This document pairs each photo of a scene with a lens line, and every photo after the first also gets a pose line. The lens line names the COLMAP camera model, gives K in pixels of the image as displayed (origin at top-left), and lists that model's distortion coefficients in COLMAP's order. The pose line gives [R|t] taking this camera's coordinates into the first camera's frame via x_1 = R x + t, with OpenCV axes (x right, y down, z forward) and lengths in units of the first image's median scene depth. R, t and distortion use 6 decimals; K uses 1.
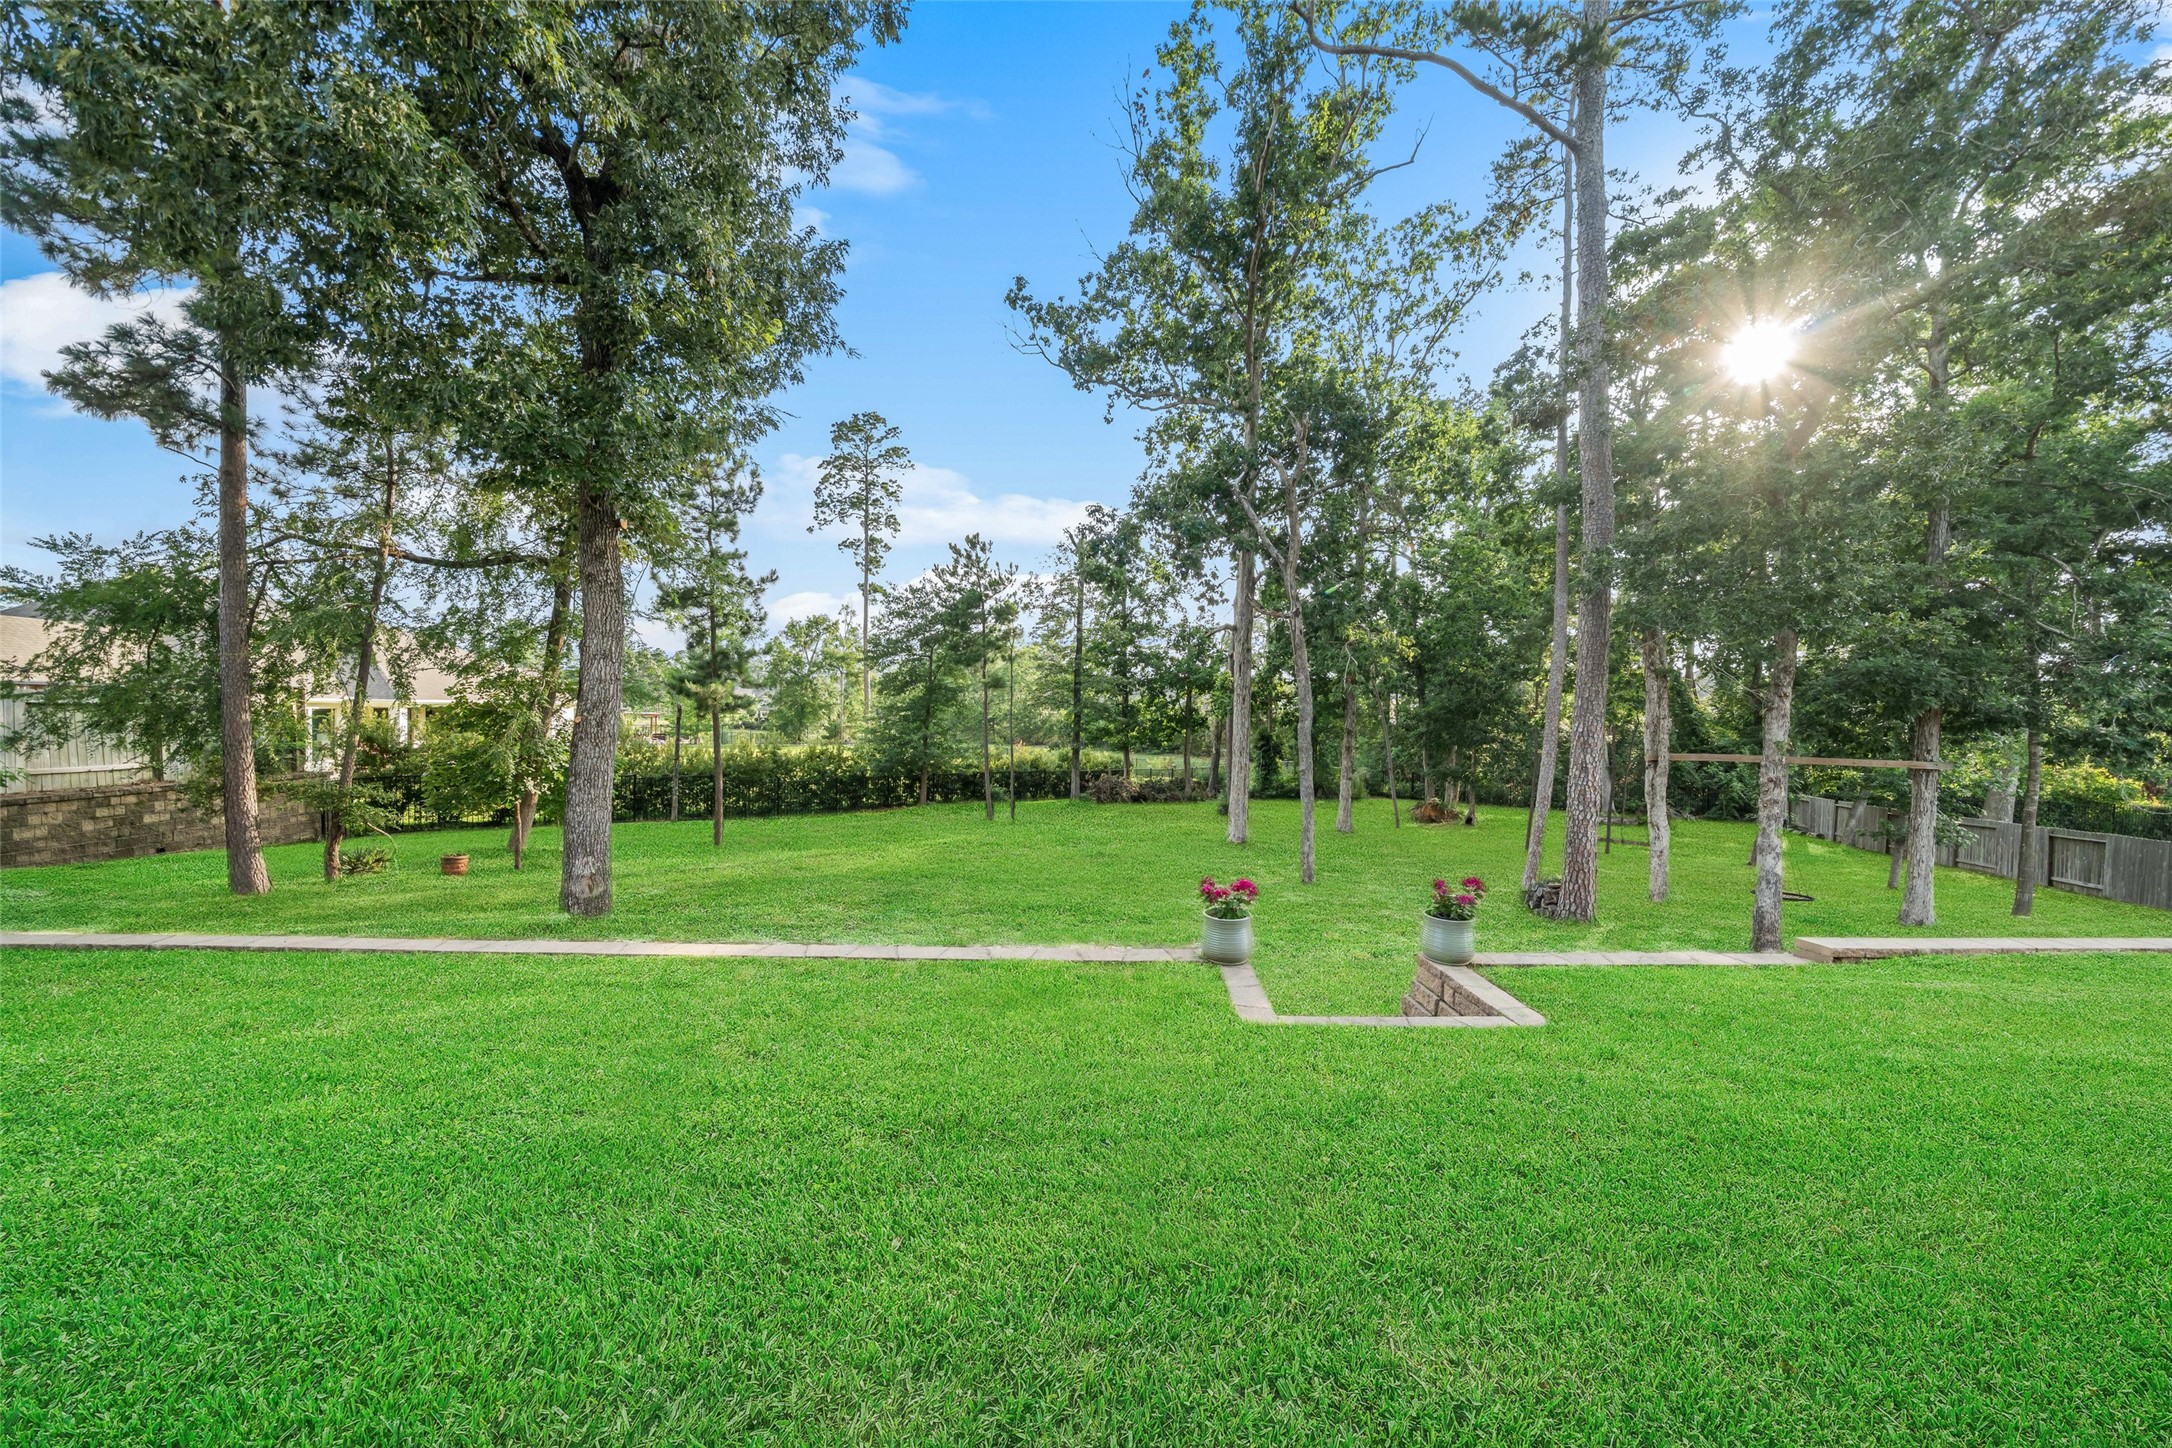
lens RADIAL K [[754.5, 0, 1082.7], [0, 754.5, 729.6], [0, 0, 1]] dist [-0.004778, 0.000244]
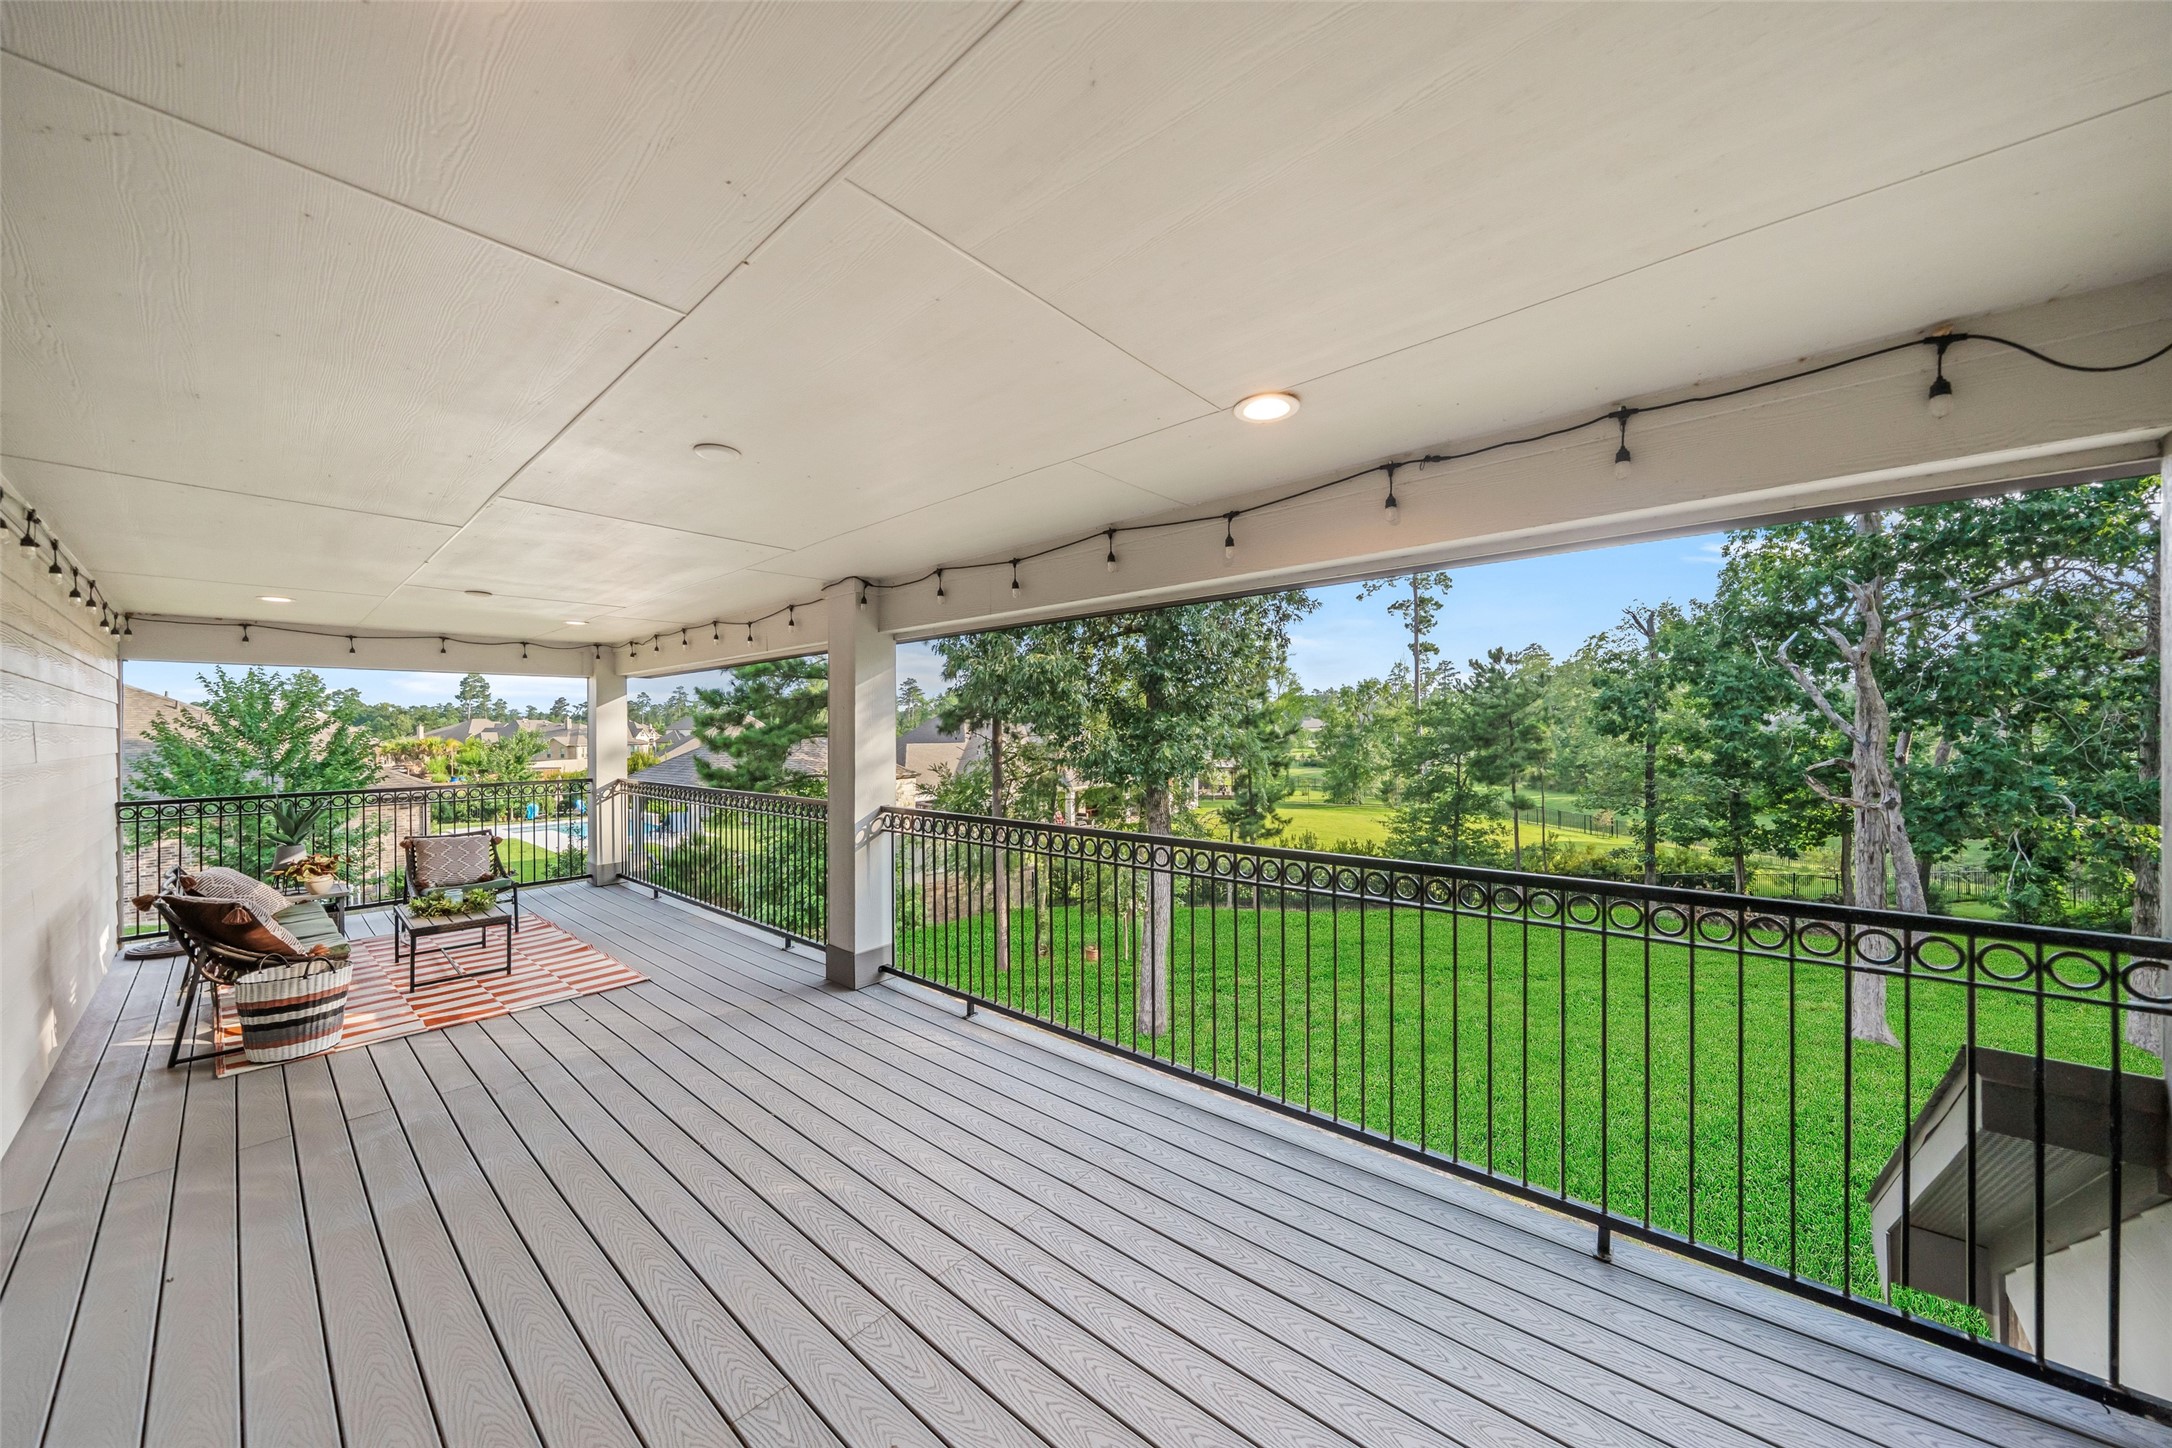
lens RADIAL K [[754.5, 0, 1080.9], [0, 754.5, 713.8], [0, 0, 1]] dist [-0.004778, 0.000244]
pose [[0.744008, -0.027416, -0.667608, 0.144507], [0.002200, 0.999253, -0.038584, -0.183607], [0.668167, 0.027238, 0.743512, -0.133961]]
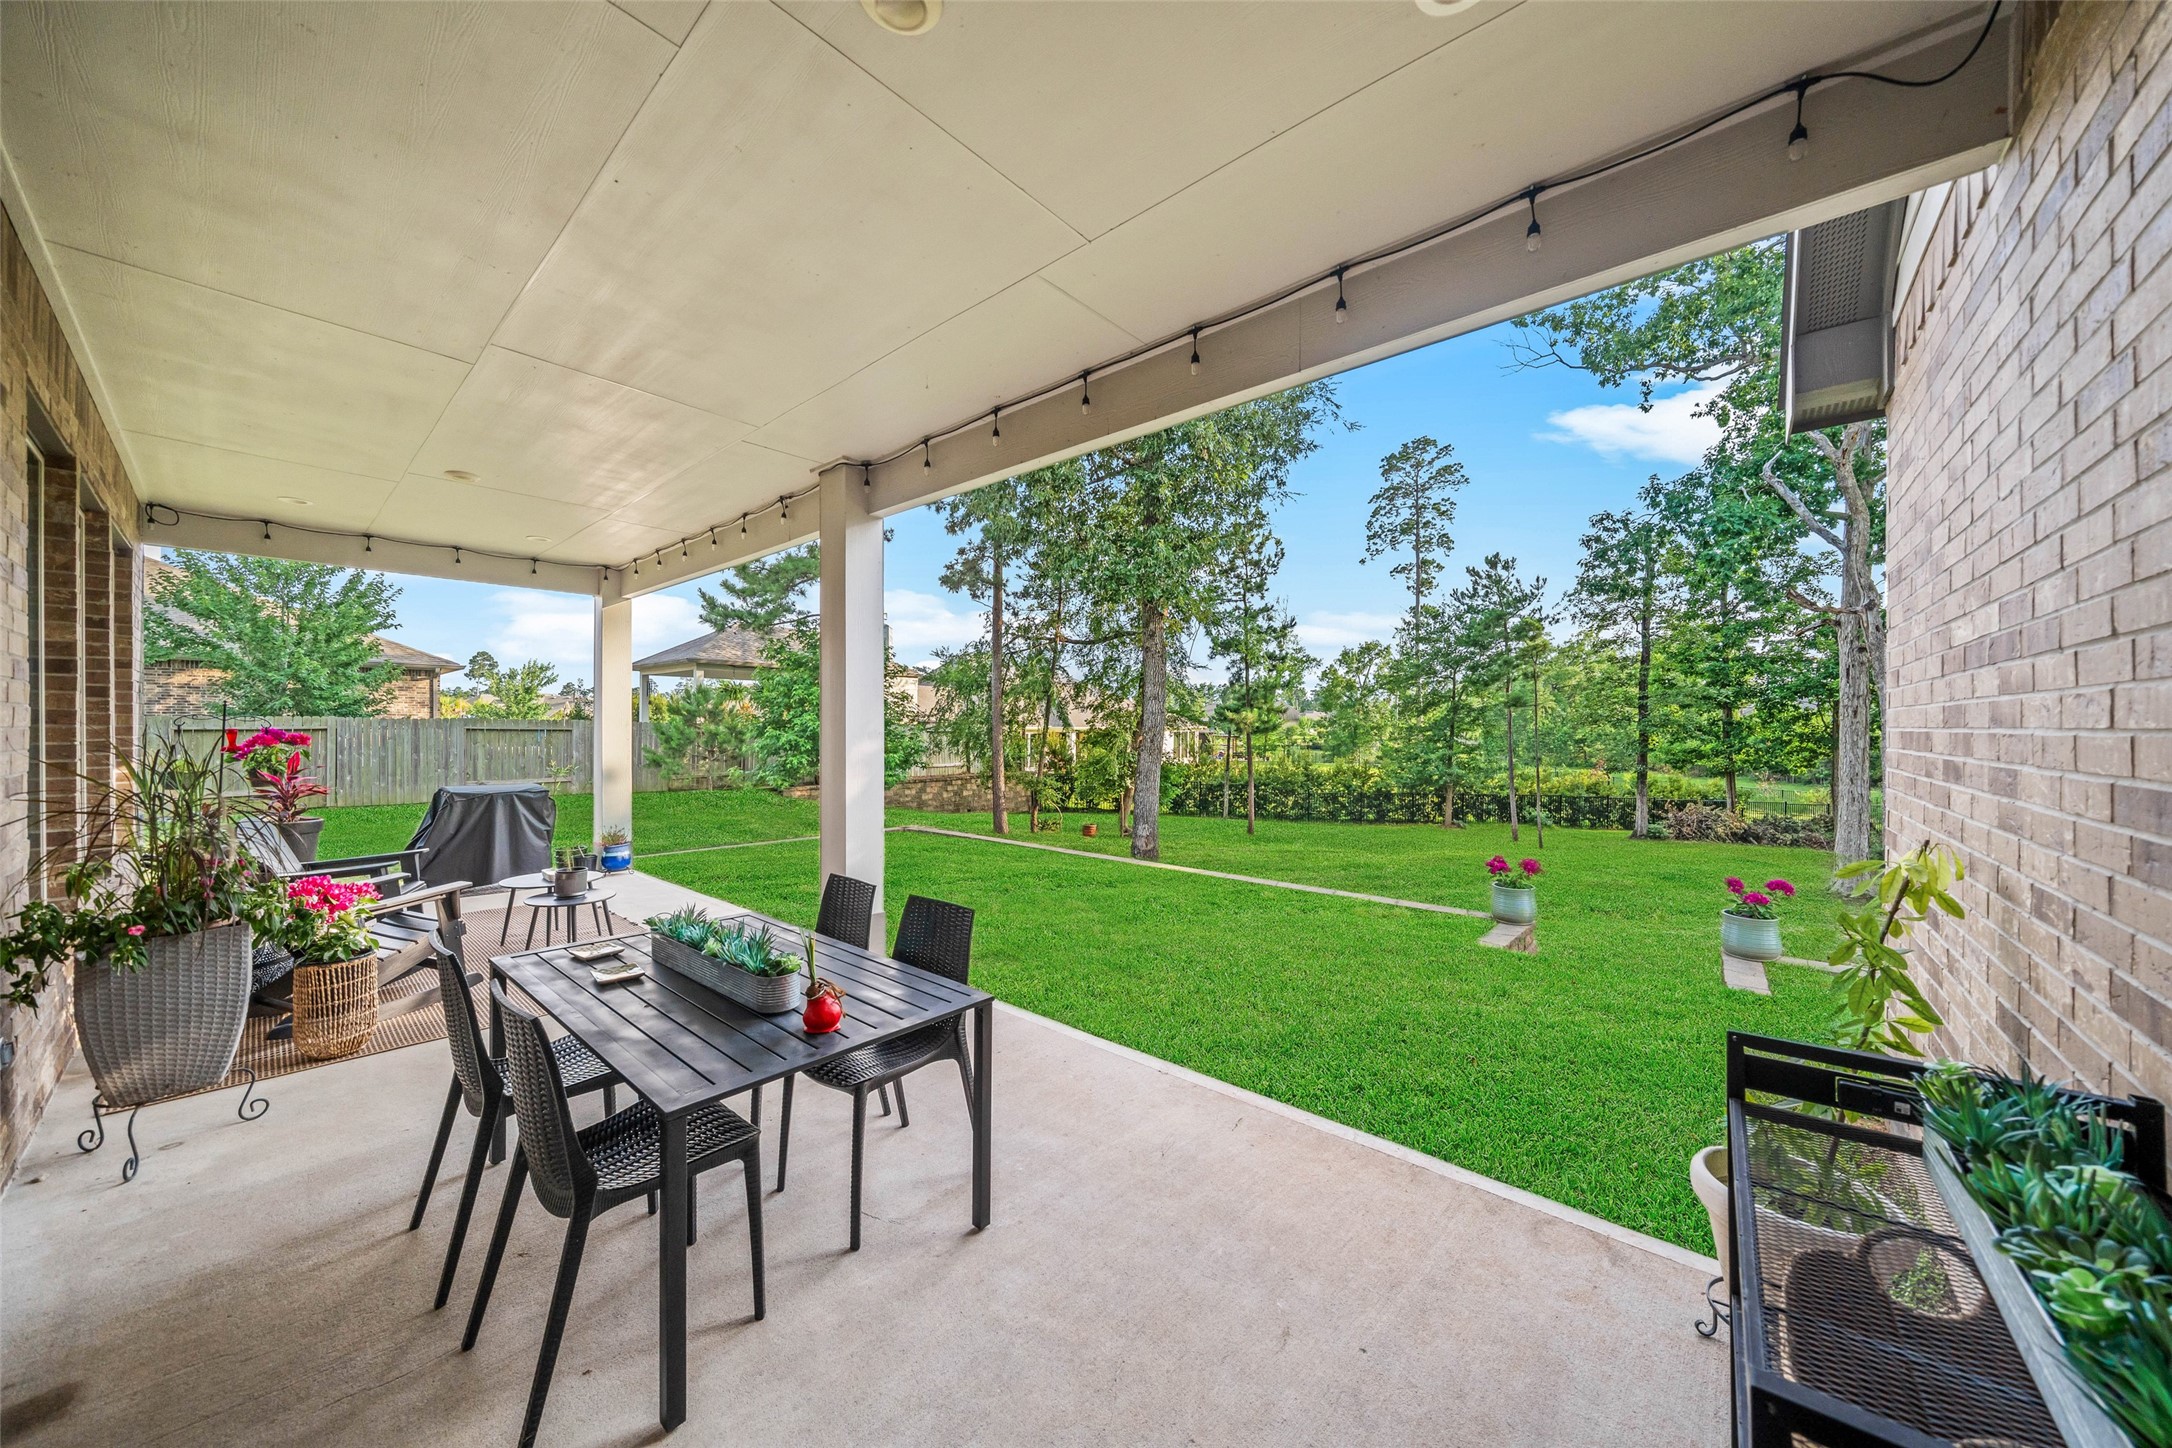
lens RADIAL K [[754.5, 0, 1083.6], [0, 754.5, 729.8], [0, 0, 1]] dist [-0.004778, 0.000244]
pose [[0.743551, -0.011614, -0.668579, 0.157175], [-0.007515, 0.999641, -0.025723, 0.005372], [0.668637, 0.024150, 0.743196, -0.138653]]
